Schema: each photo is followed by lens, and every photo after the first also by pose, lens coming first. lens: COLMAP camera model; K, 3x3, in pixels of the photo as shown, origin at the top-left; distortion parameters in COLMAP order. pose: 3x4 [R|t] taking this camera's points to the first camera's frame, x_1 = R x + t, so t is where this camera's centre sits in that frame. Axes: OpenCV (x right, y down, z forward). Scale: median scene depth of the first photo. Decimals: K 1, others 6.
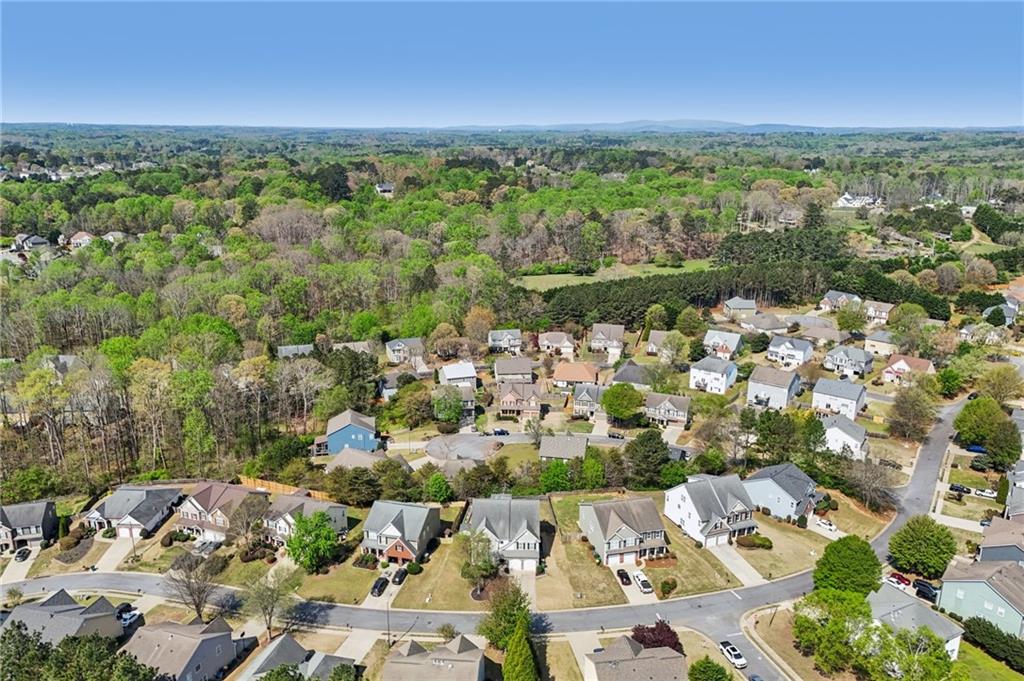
lens RADIAL K [[746.4, 0, 512.0], [0, 746.4, 340.5], [0, 0, 1]] dist [0.124299, -0.144531]
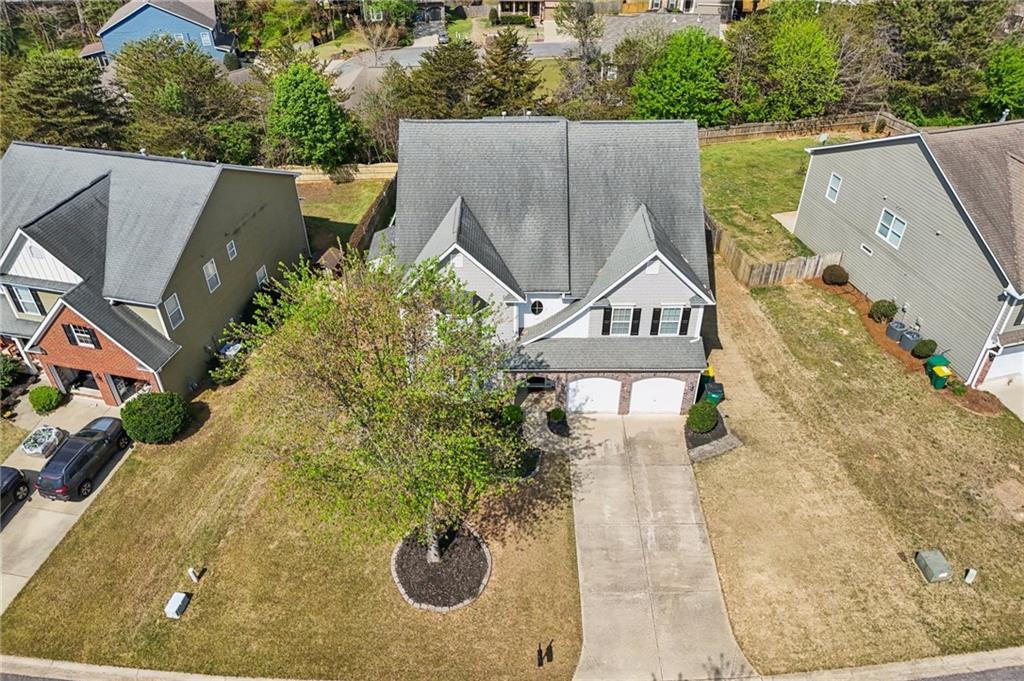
lens RADIAL K [[746.4, 0, 512.0], [0, 746.4, 340.5], [0, 0, 1]] dist [0.124299, -0.144531]
pose [[0.999817, -0.018551, 0.004627, -0.021697], [0.015495, 0.927980, 0.372308, 0.194077], [-0.011200, -0.372168, 0.928098, 0.789311]]
